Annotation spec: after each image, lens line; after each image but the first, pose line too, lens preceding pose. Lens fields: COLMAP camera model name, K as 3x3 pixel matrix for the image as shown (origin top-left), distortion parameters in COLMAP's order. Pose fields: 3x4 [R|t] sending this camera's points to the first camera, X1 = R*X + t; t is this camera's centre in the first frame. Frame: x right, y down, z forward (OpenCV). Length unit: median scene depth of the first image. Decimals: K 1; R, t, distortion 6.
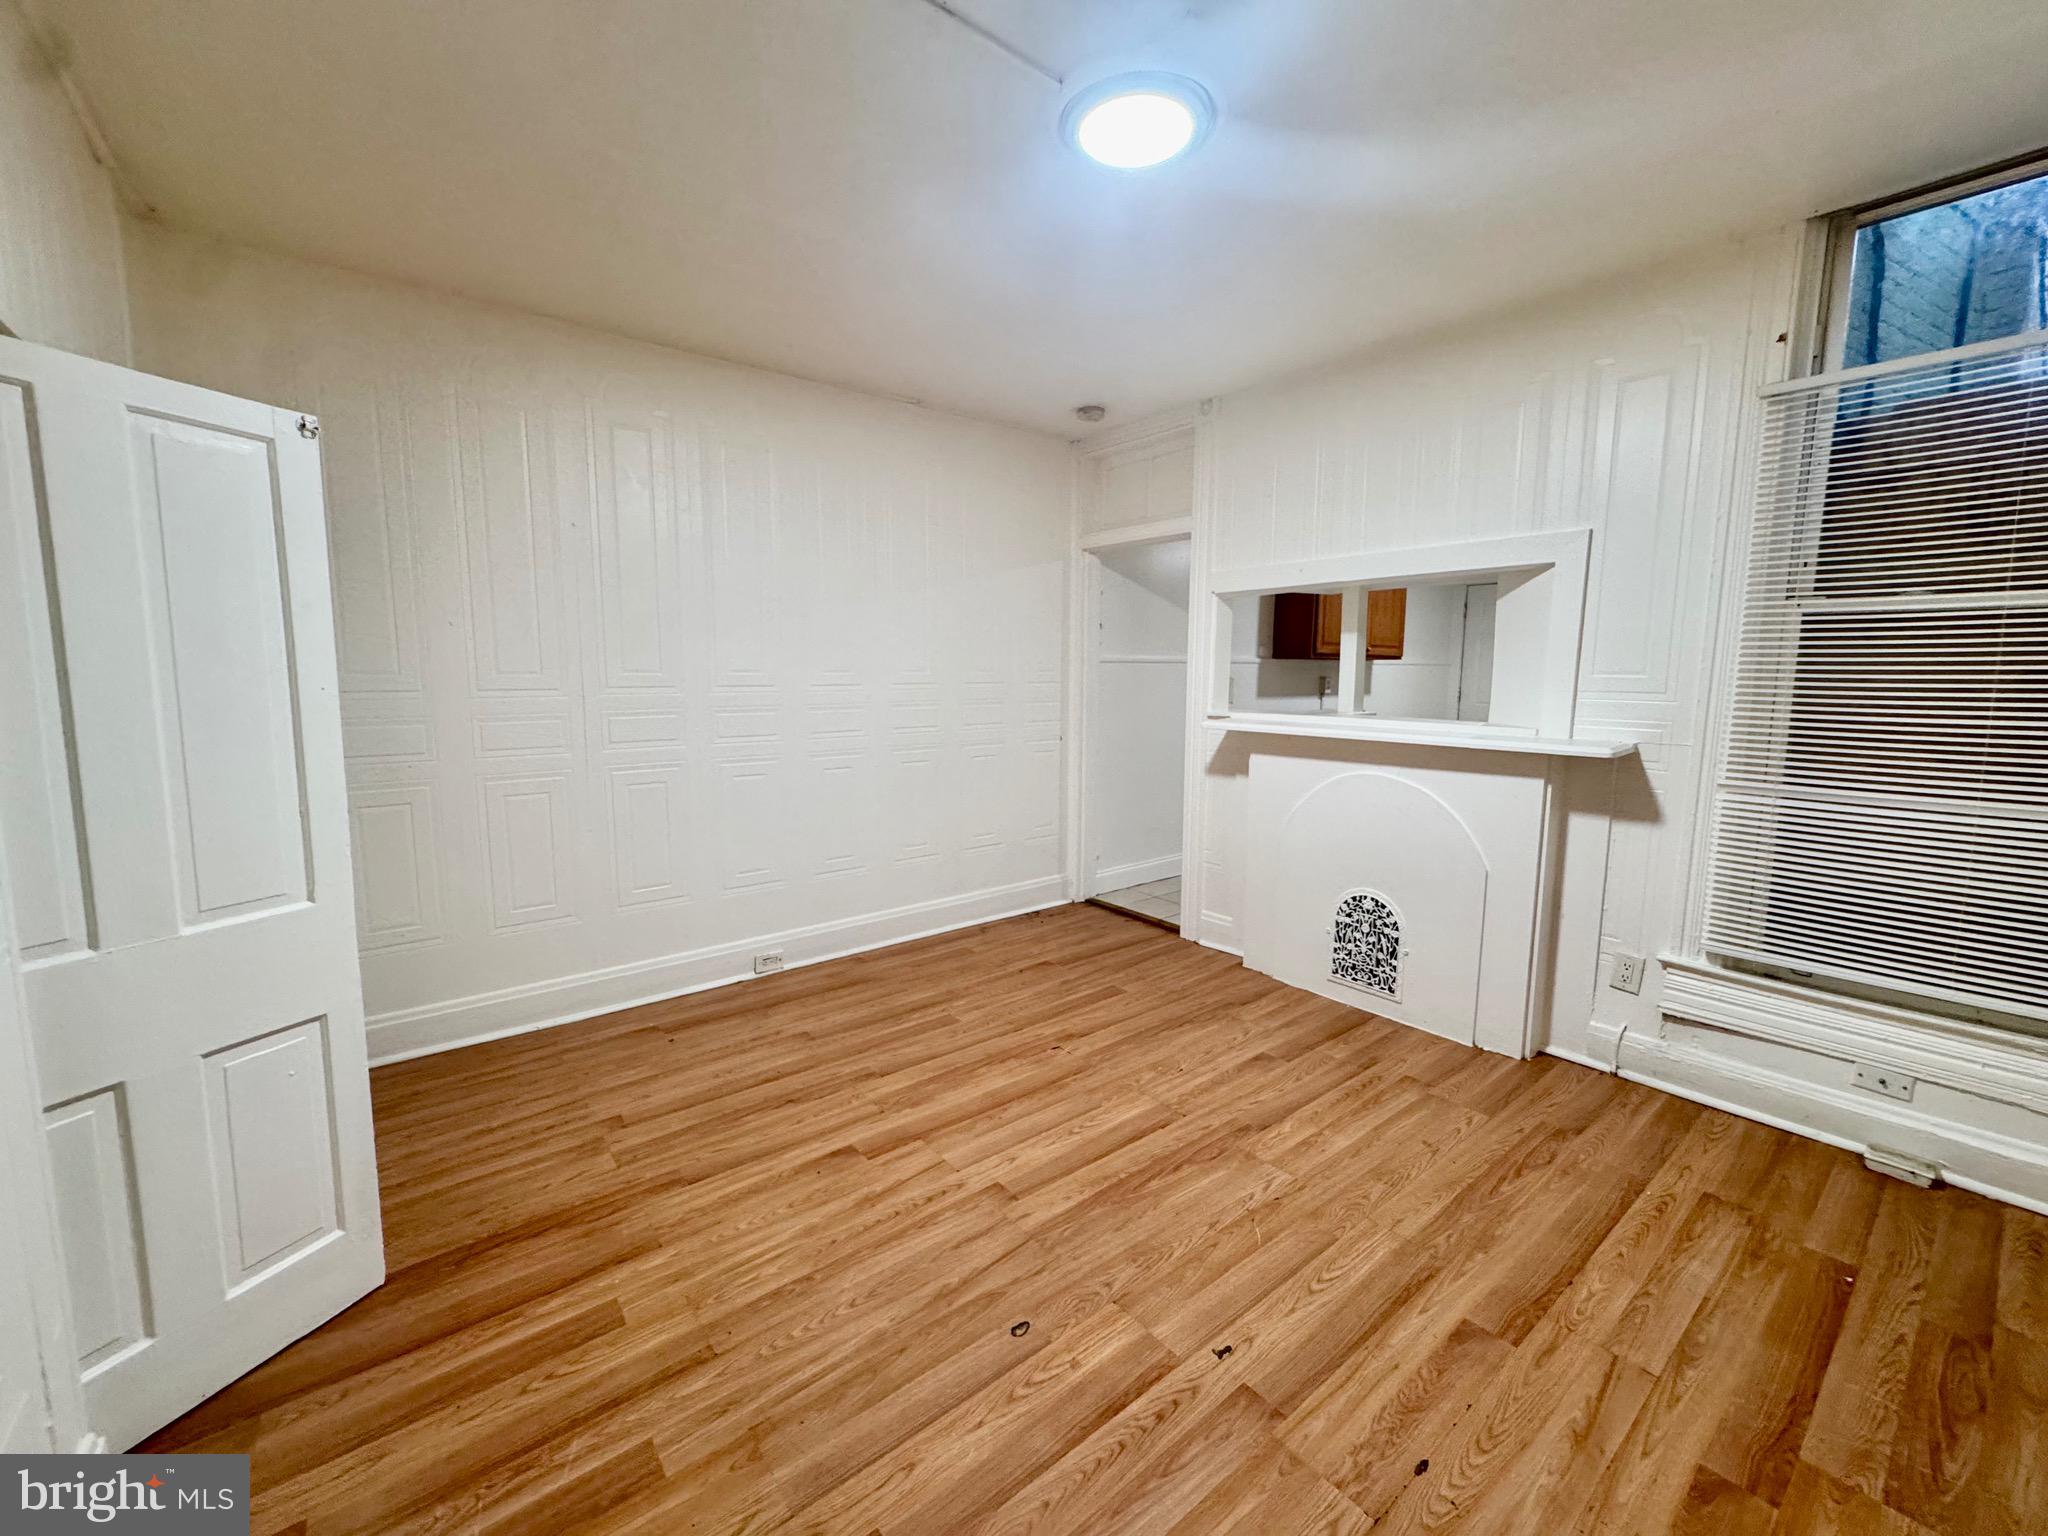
lens RADIAL K [[820.7, 0, 1043.8], [0, 820.7, 767.8], [0, 0, 1]] dist [-0.001014, 0.000021]
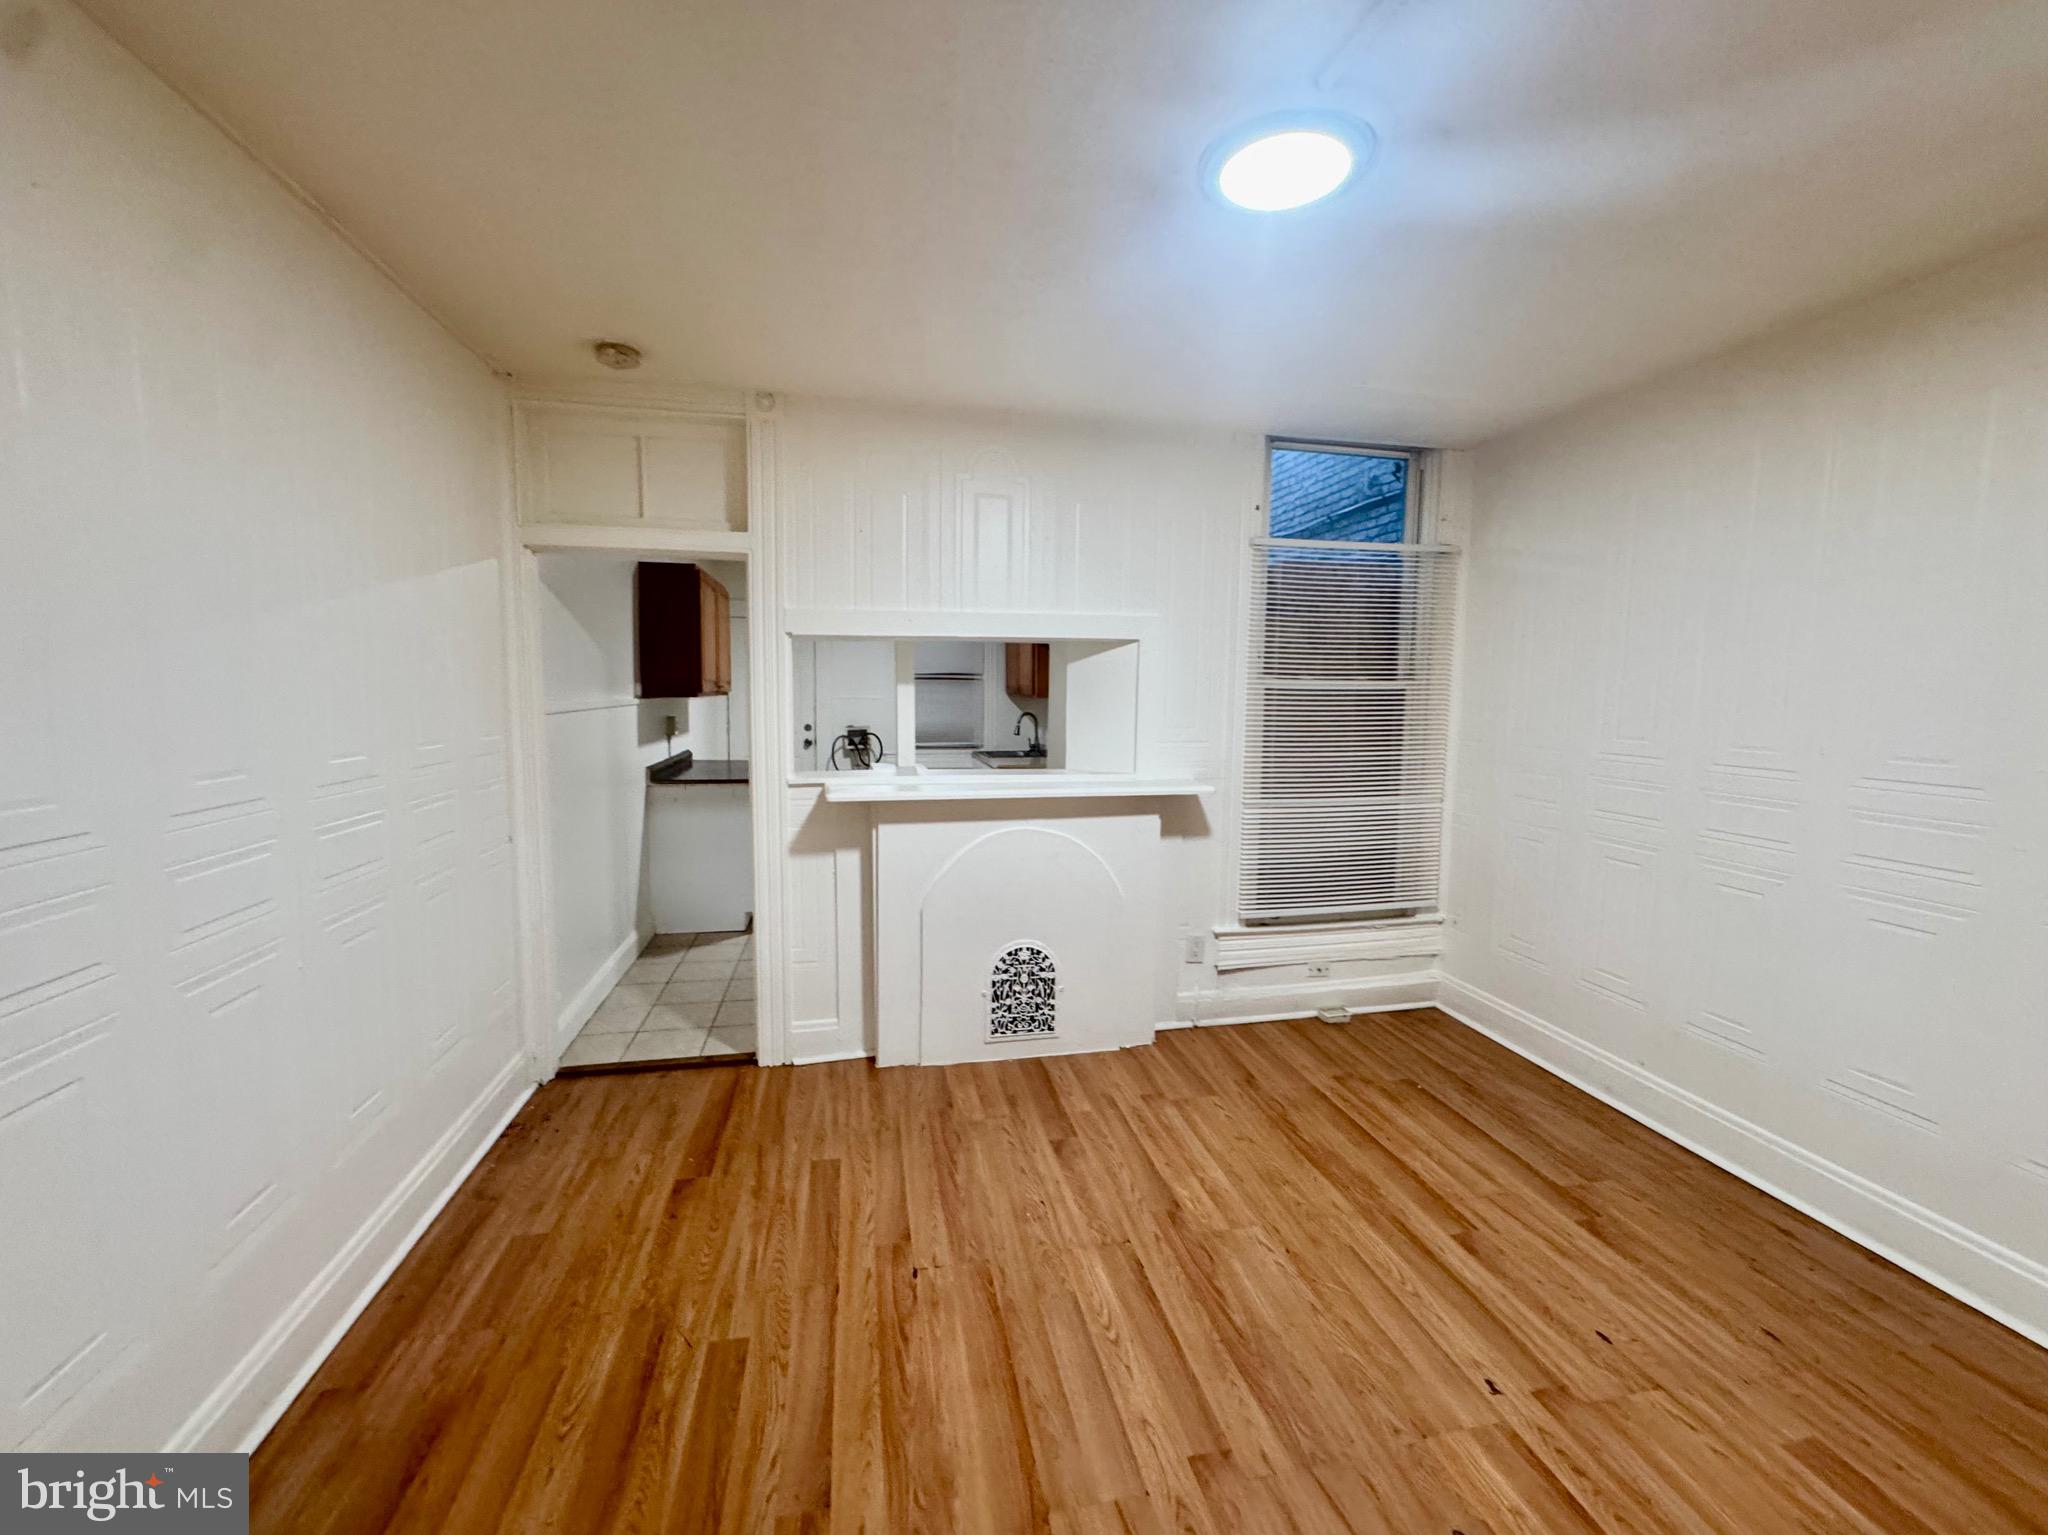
lens RADIAL K [[827.2, 0, 1024.0], [0, 827.2, 767.5], [0, 0, 1]] dist [-0.002443, -0.000048]
pose [[0.467126, -0.087470, 0.879853, -0.594411], [0.098752, 0.994030, 0.046392, -0.138380], [-0.878659, 0.065216, 0.472975, 0.594389]]
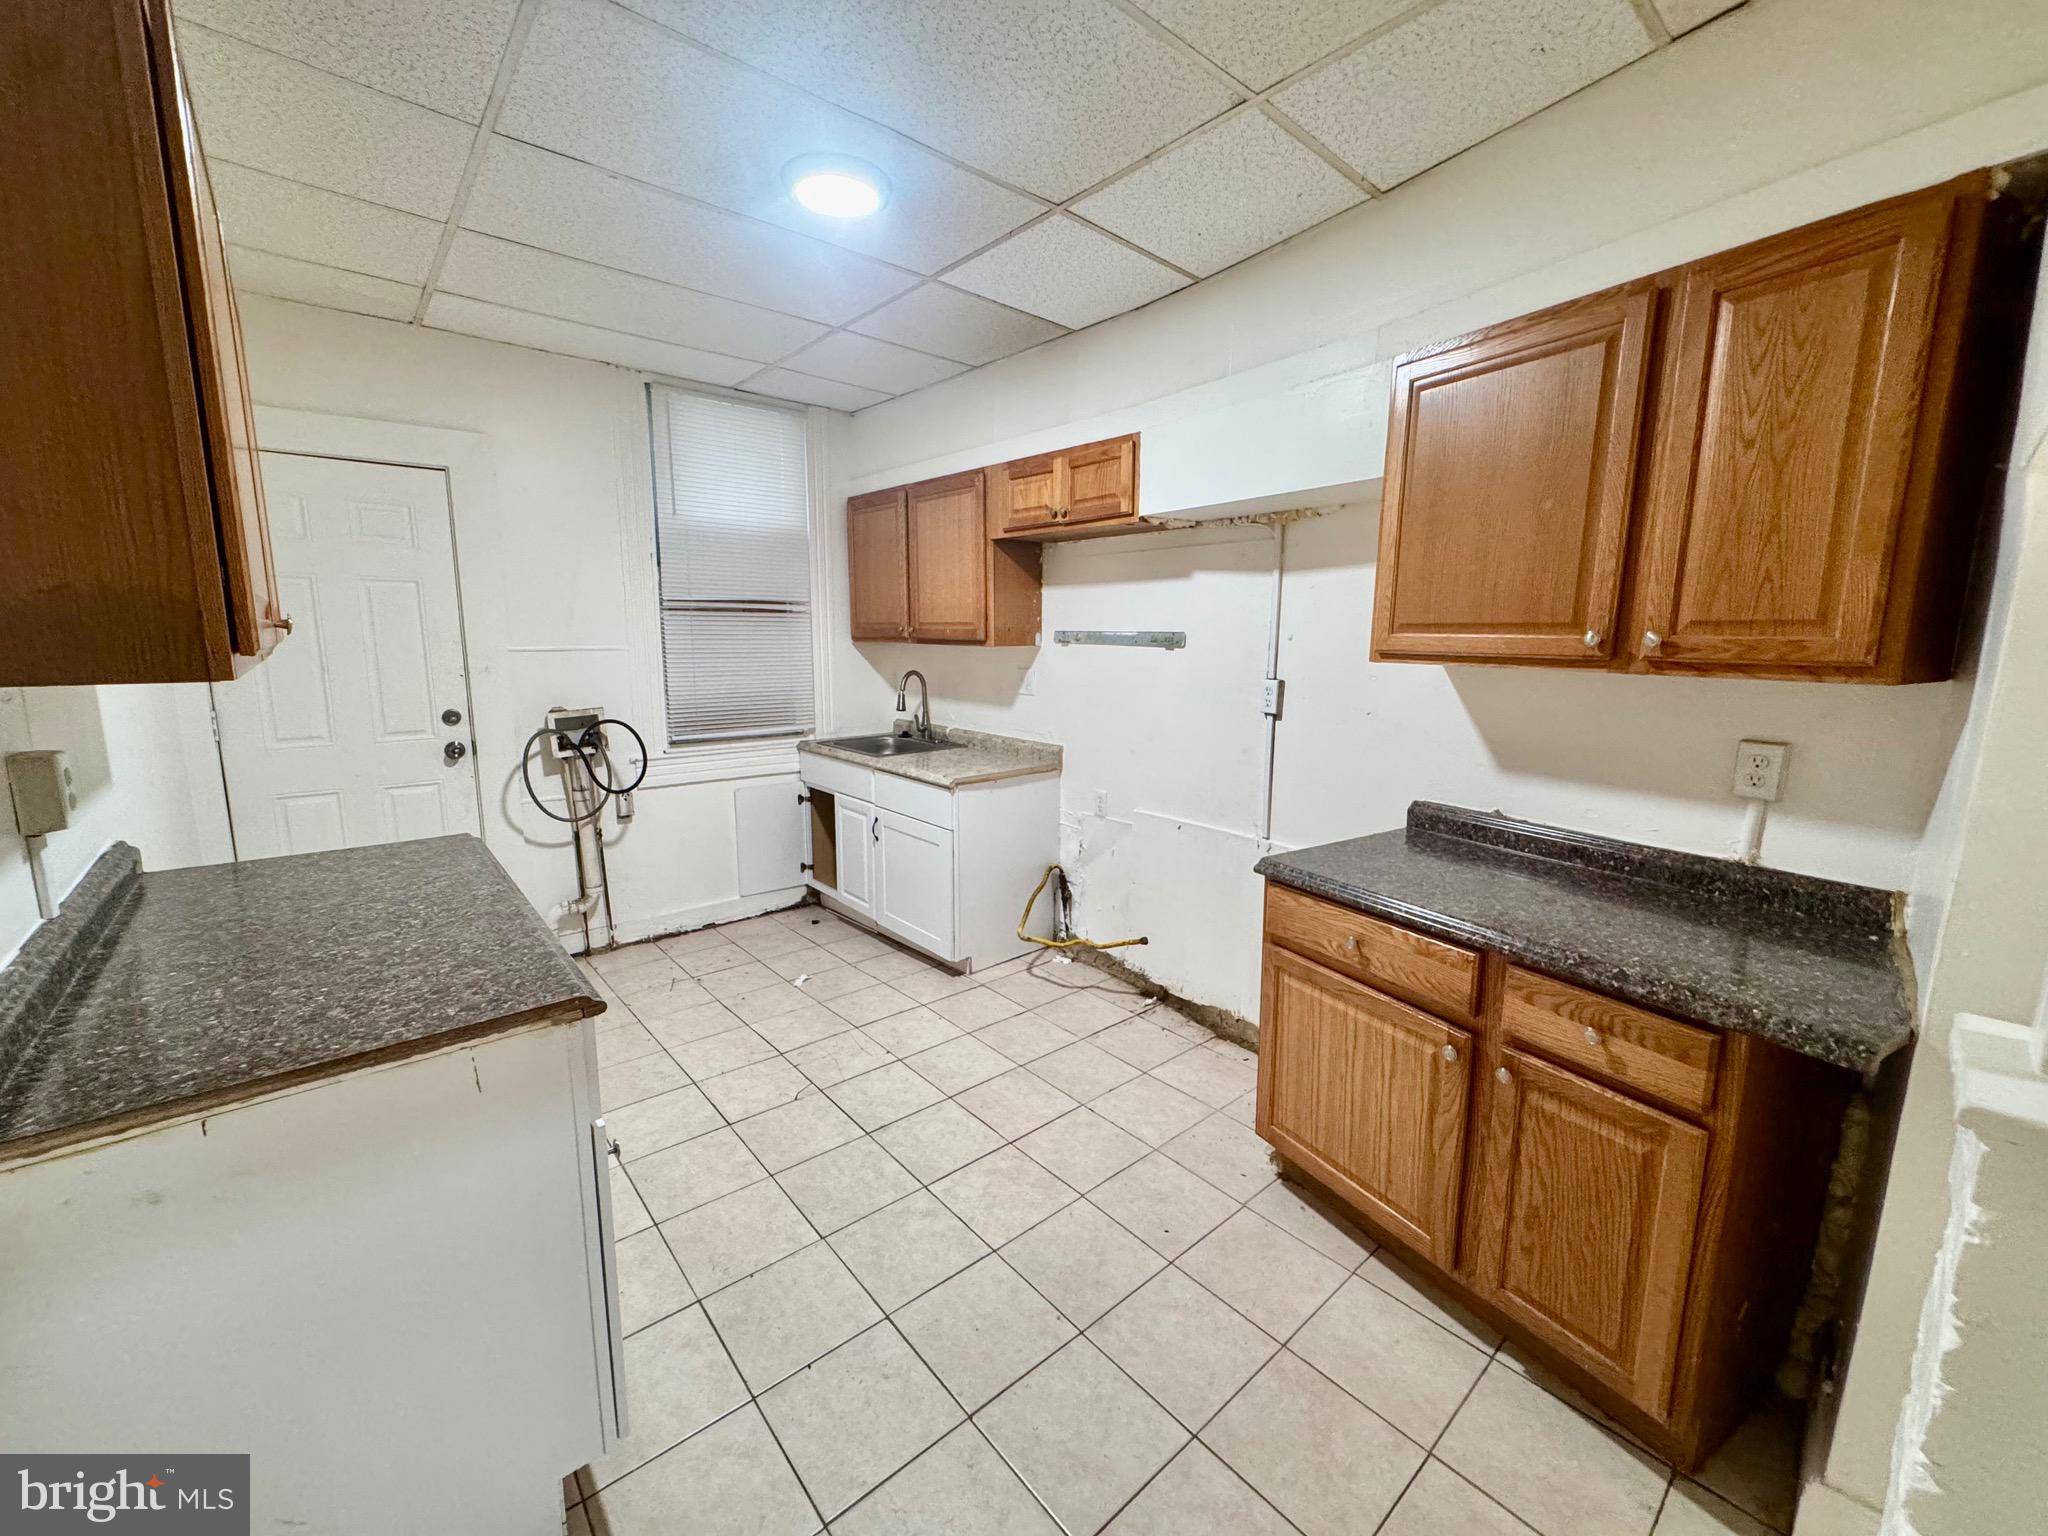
lens RADIAL K [[816.3, 0, 1021.9], [0, 816.3, 764.8], [0, 0, 1]] dist [0.002081, 0.000509]
pose [[-0.020477, -0.171471, 0.984976, 0.308528], [0.110300, 0.978782, 0.172686, -0.265679], [-0.993687, 0.112179, -0.001129, 1.728286]]
